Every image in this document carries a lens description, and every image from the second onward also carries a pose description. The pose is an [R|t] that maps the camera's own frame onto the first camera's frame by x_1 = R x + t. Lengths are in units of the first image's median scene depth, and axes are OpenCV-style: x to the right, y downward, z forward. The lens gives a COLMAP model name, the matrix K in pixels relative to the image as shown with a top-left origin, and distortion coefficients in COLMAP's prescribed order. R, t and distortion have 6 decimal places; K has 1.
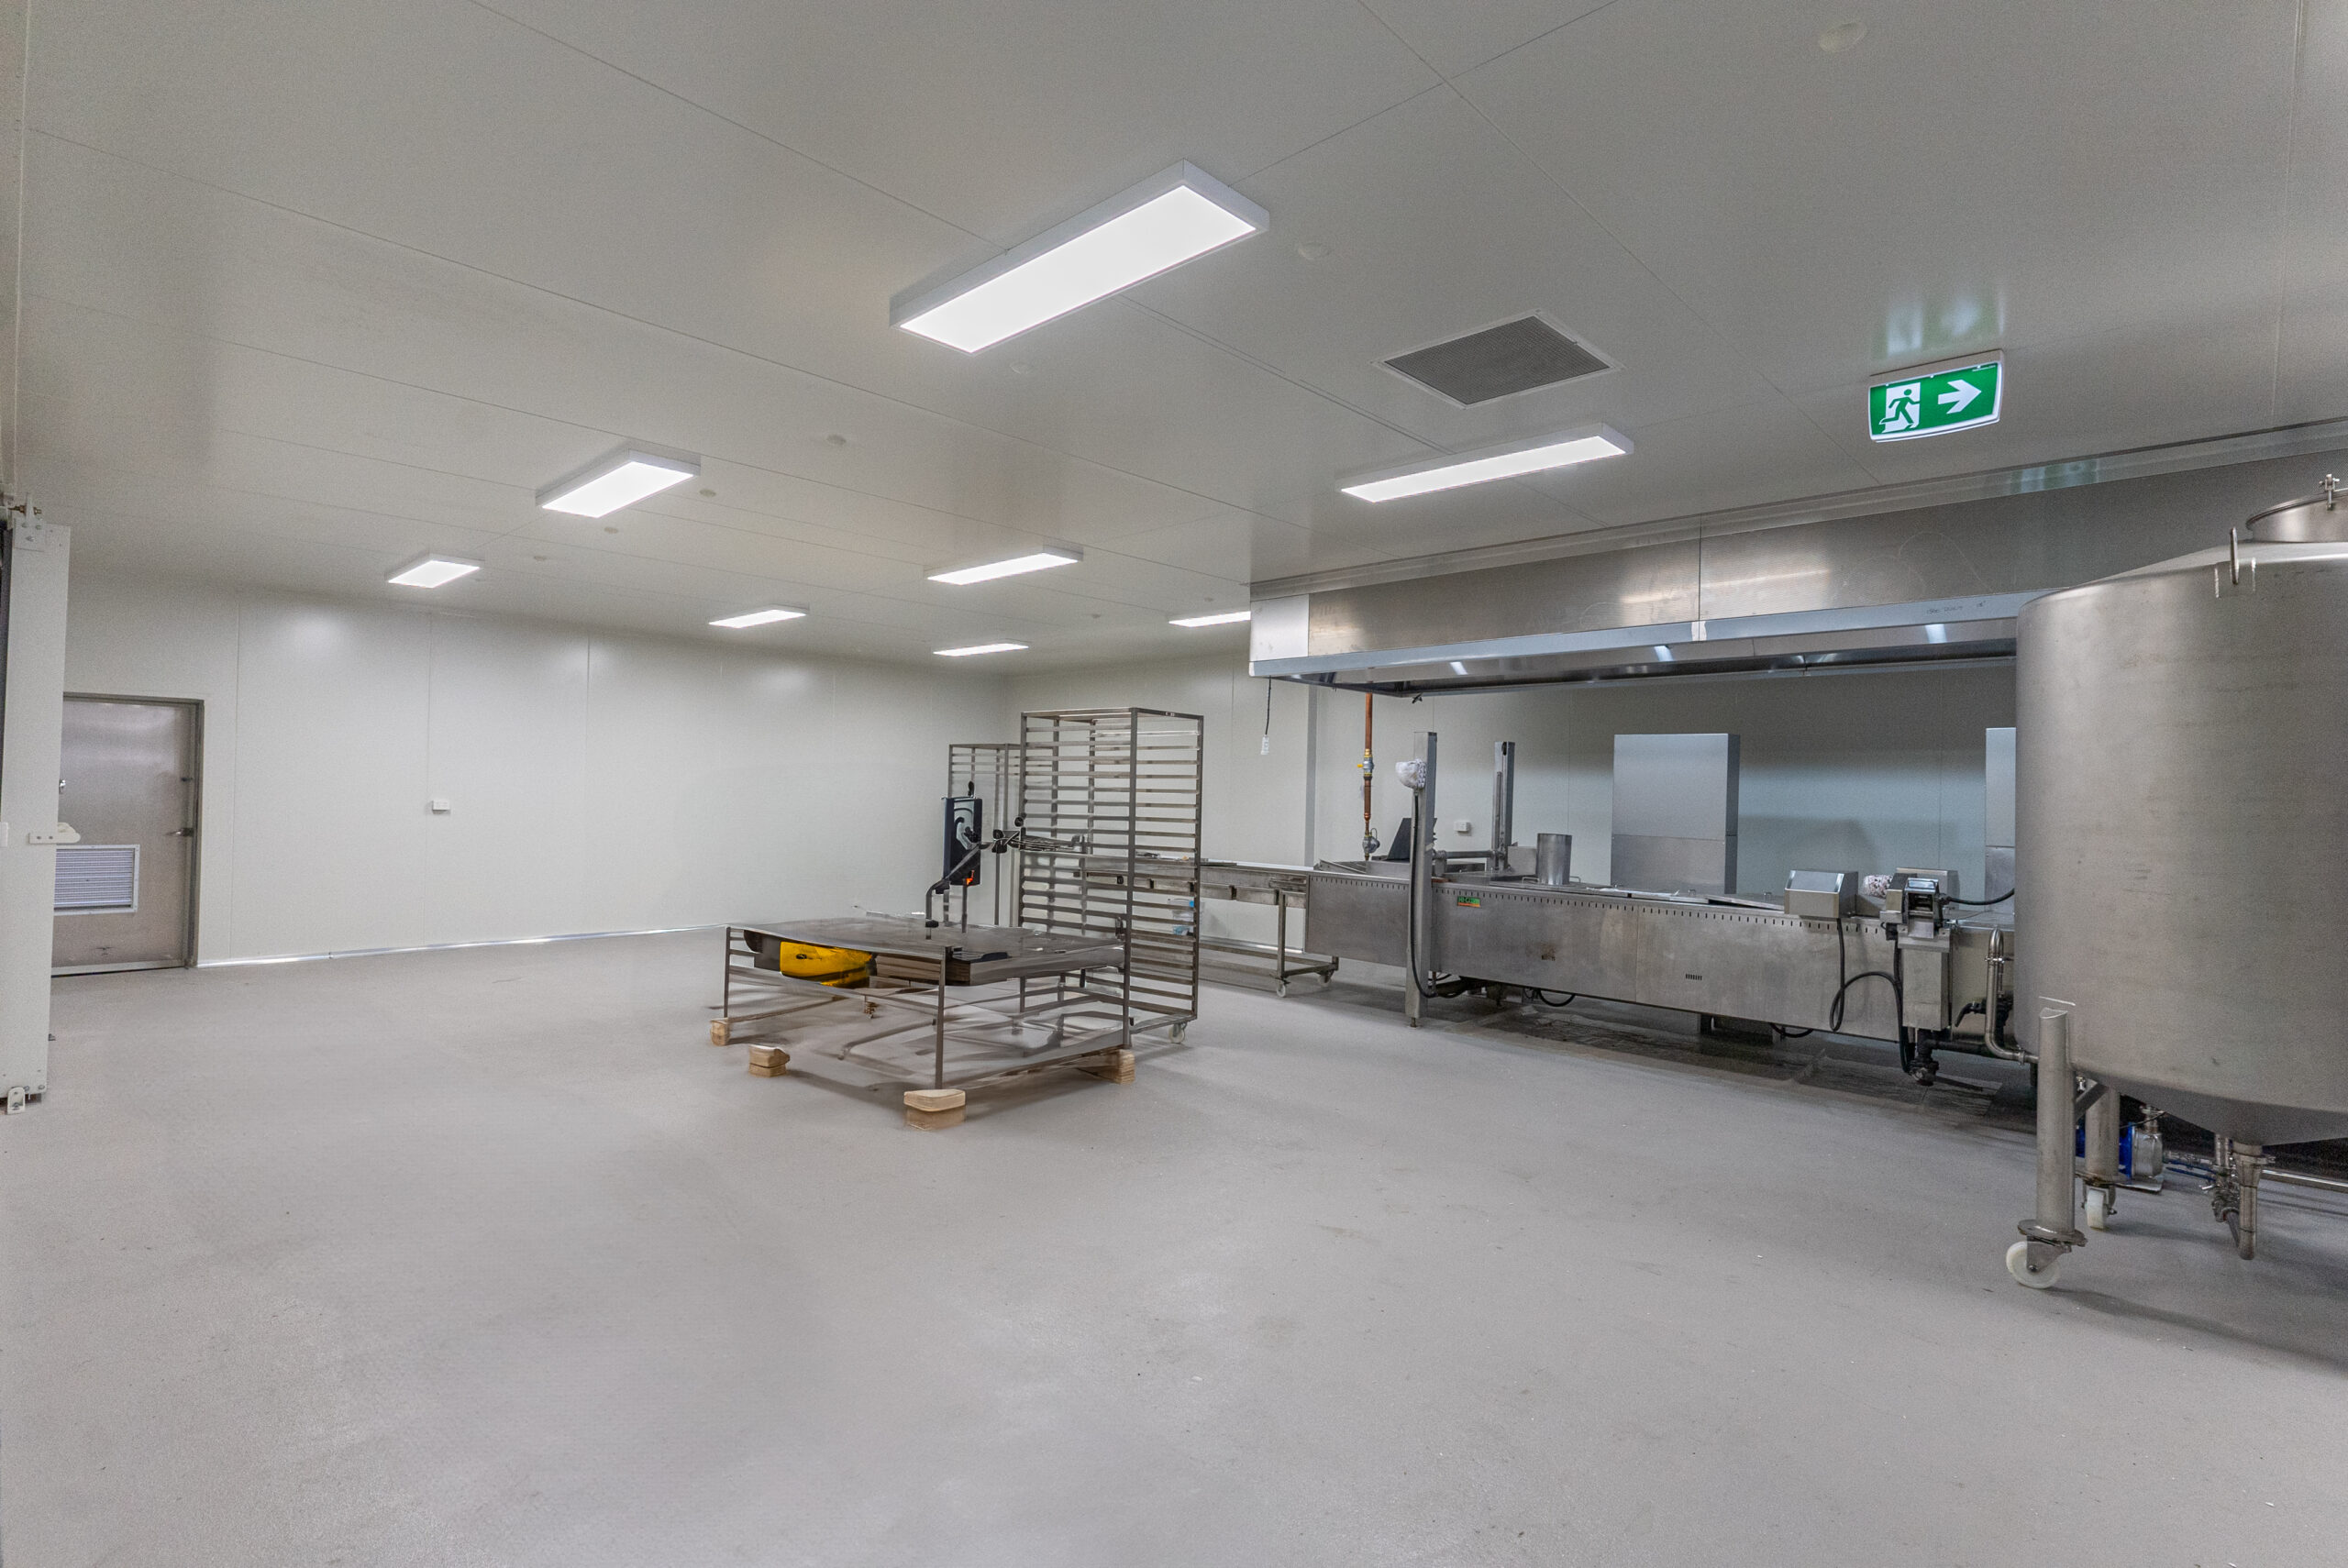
lens RADIAL K [[1112.0, 0, 1174.0], [0, 1112.0, 784.0], [0, 0, 1]] dist [0.002430, 0.000630]
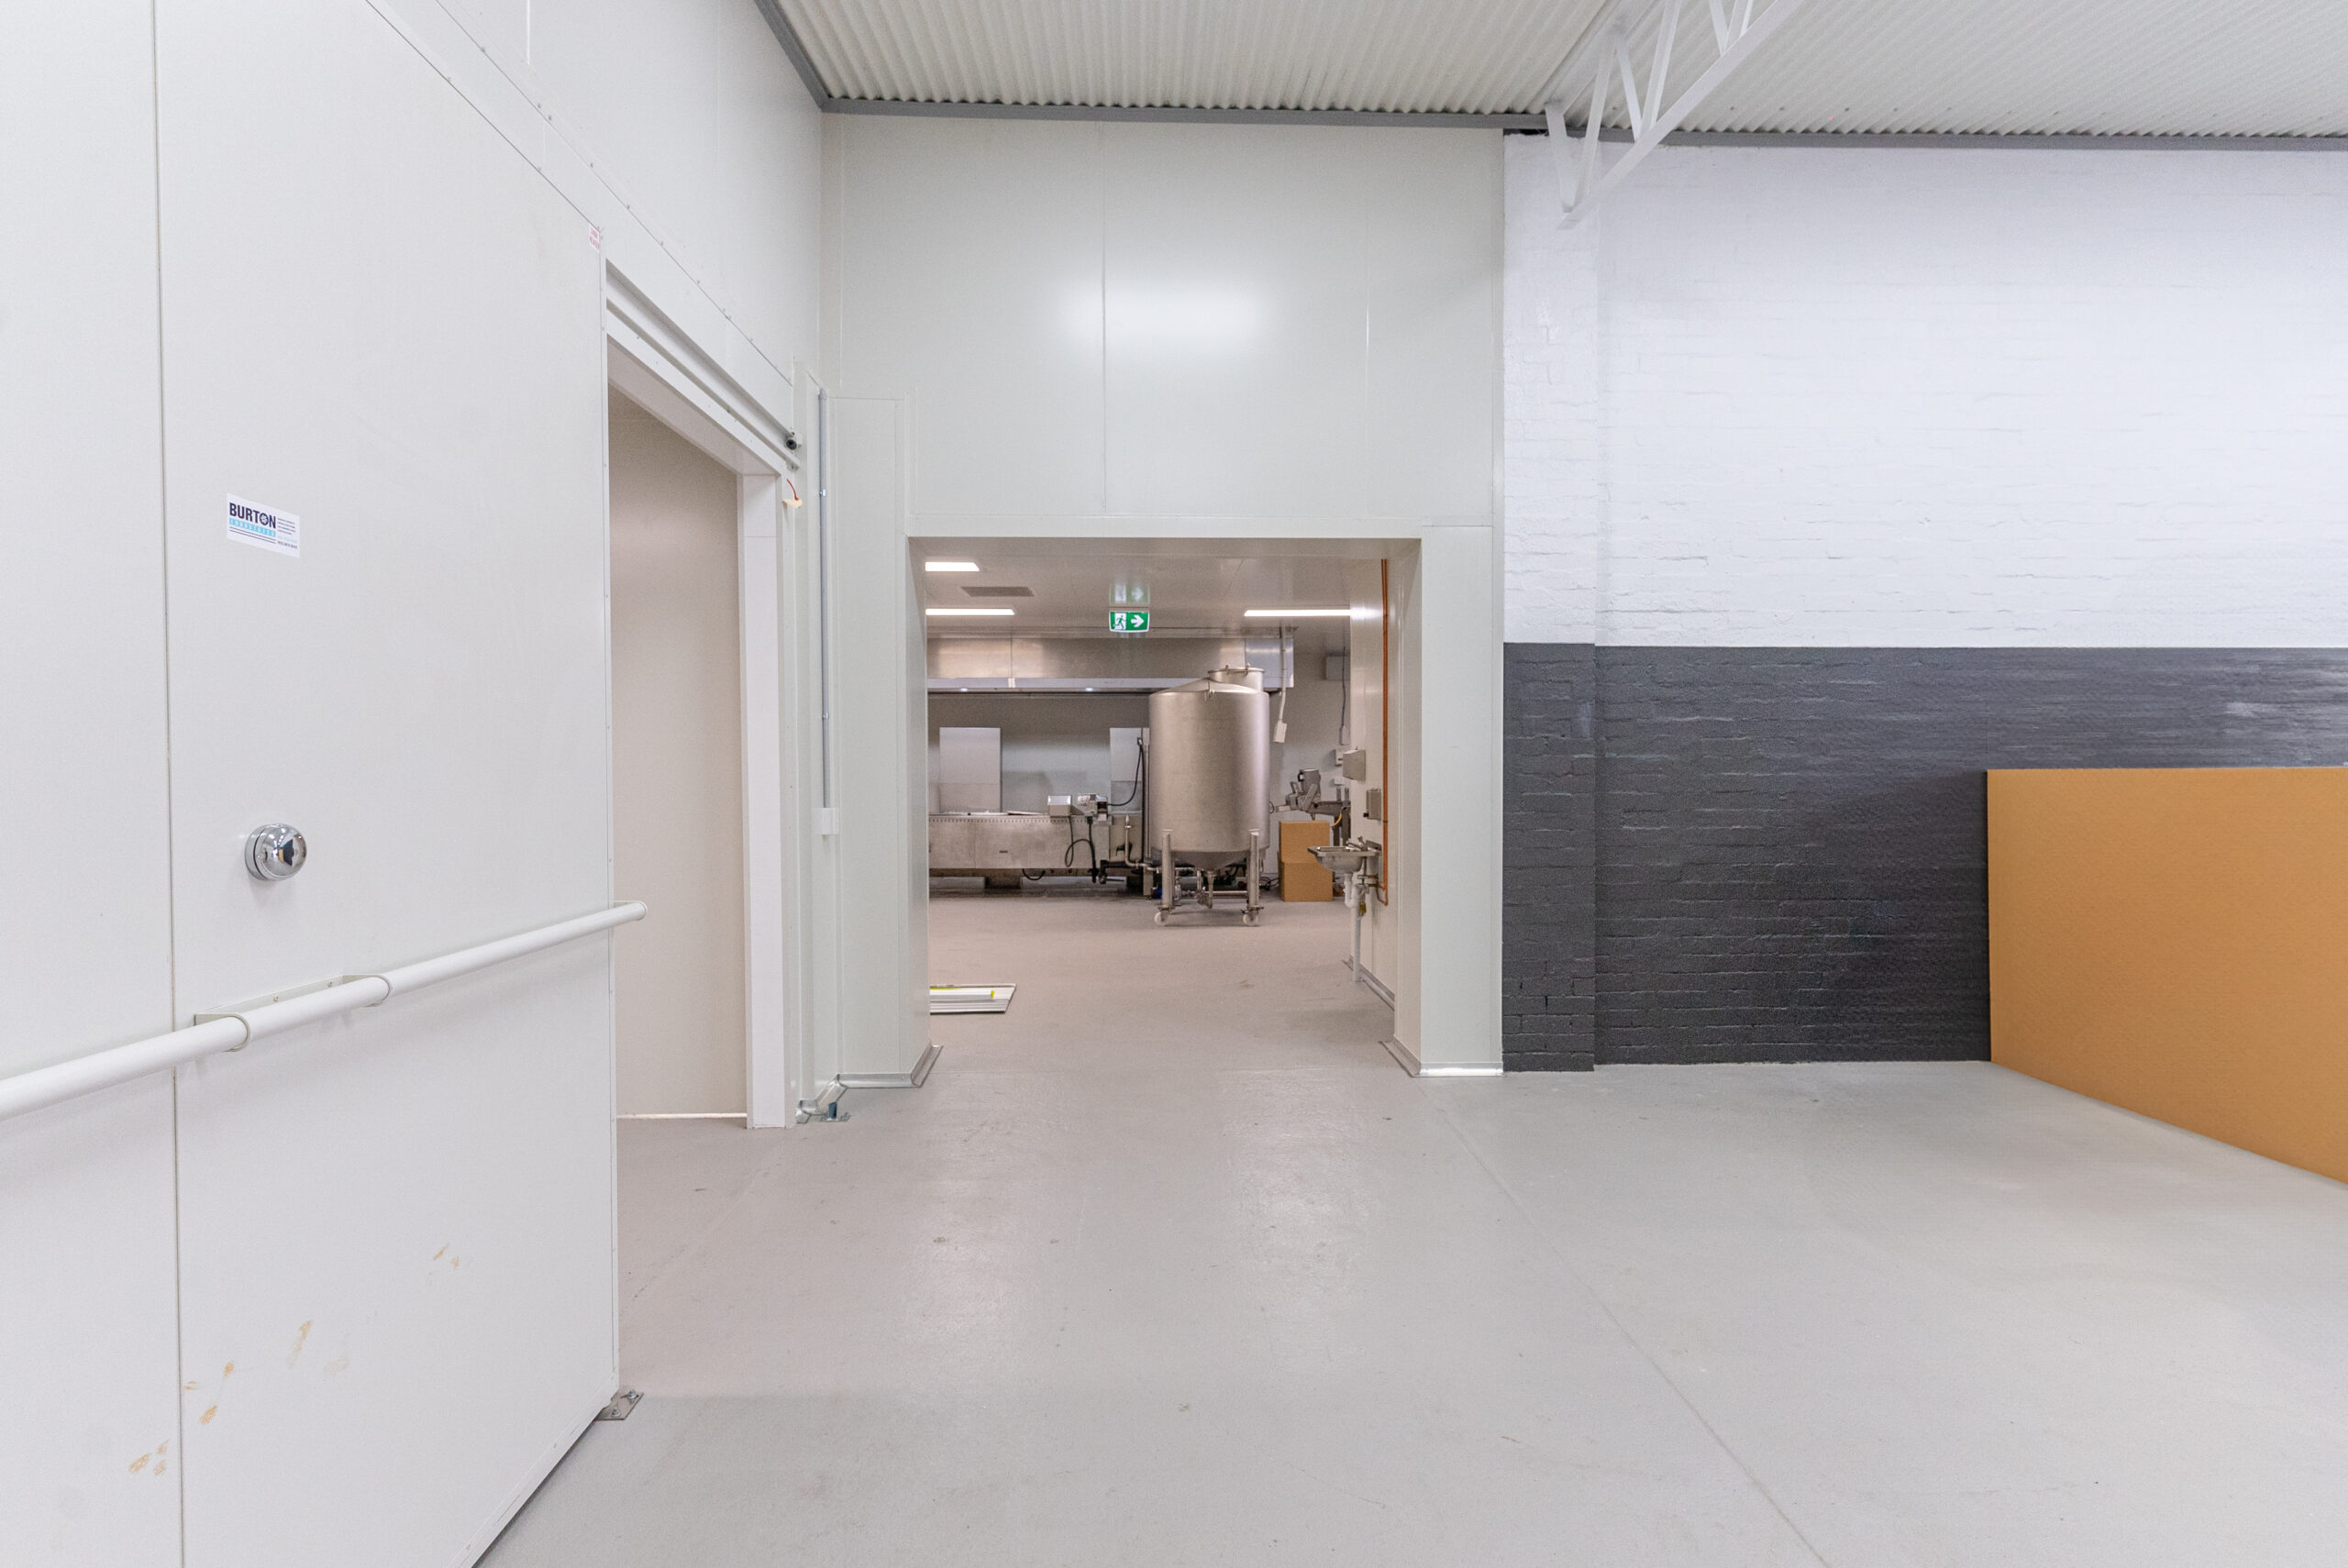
lens RADIAL K [[1112.0, 0, 1174.0], [0, 1112.0, 784.0], [0, 0, 1]] dist [0.002430, 0.000630]
pose [[0.699199, -0.039830, 0.713817, -0.867289], [0.012946, 0.998989, 0.043062, -0.037381], [-0.714810, -0.020868, 0.699007, -0.721908]]
